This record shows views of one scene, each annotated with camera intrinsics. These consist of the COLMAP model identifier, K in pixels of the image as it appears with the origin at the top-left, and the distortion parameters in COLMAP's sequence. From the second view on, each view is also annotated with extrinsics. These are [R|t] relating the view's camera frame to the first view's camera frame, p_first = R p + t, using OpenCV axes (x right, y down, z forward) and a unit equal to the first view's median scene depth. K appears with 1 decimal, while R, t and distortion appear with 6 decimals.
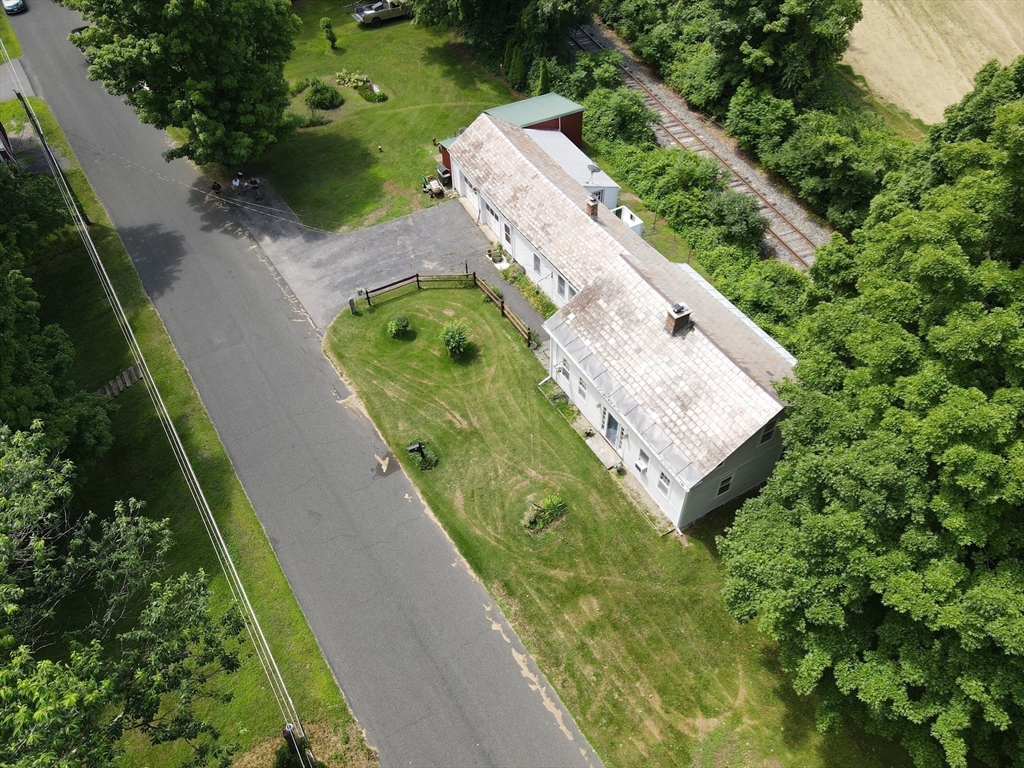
lens RADIAL K [[757.1, 0, 513.5], [0, 757.1, 380.5], [0, 0, 1]] dist [0.031099, 0.008450]
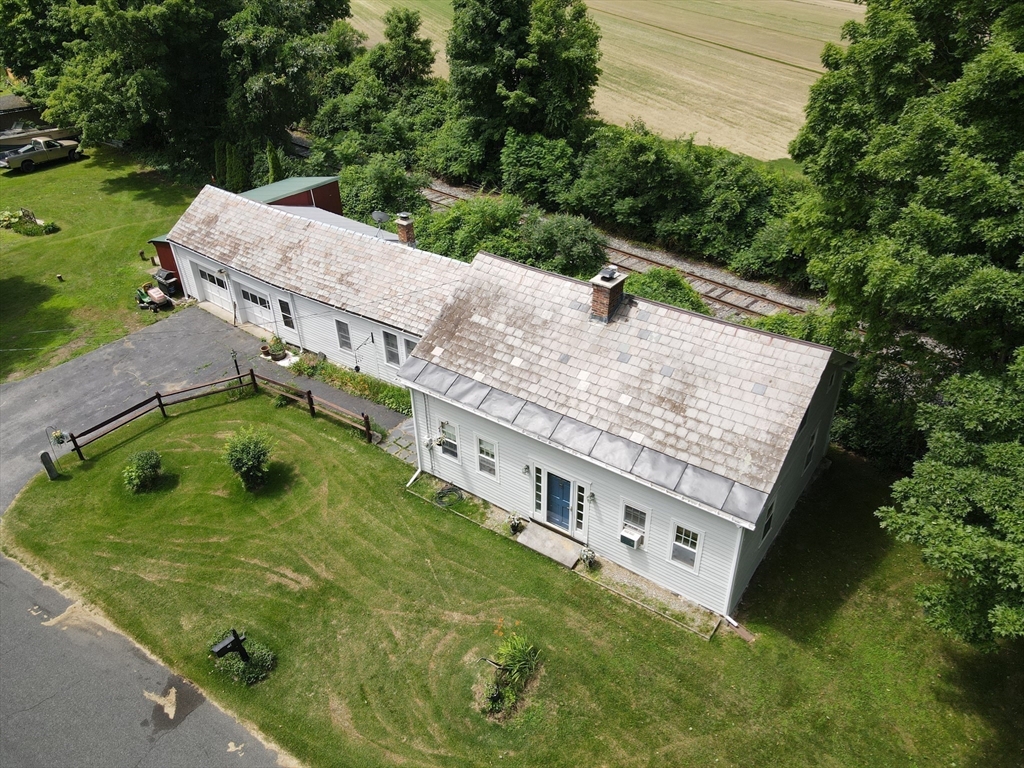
lens RADIAL K [[757.1, 0, 507.9], [0, 757.1, 380.8], [0, 0, 1]] dist [0.031099, 0.008450]
pose [[0.913617, -0.226006, 0.337973, -0.072394], [0.307630, 0.927775, -0.211181, 0.072735], [-0.265835, 0.296909, 0.917157, 0.336038]]
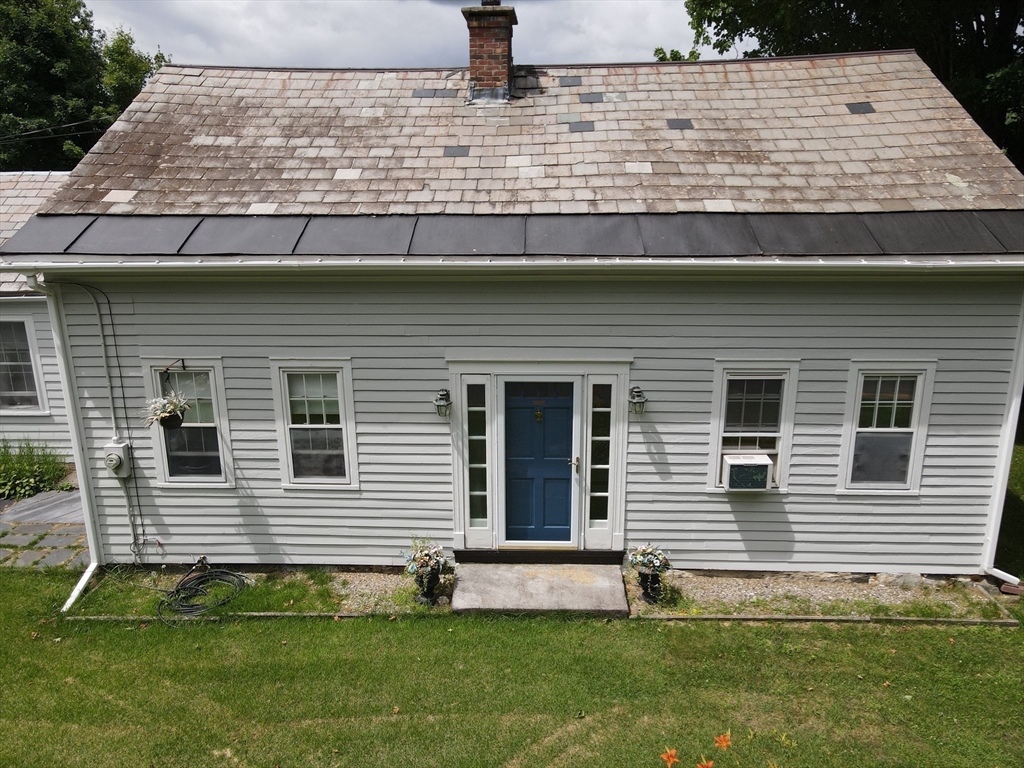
lens RADIAL K [[757.1, 0, 504.6], [0, 757.1, 387.5], [0, 0, 1]] dist [0.031099, 0.008450]
pose [[0.542844, -0.202922, 0.814950, -0.055715], [0.629954, 0.740121, -0.235327, 0.077925], [-0.555409, 0.641126, 0.529602, 0.685021]]
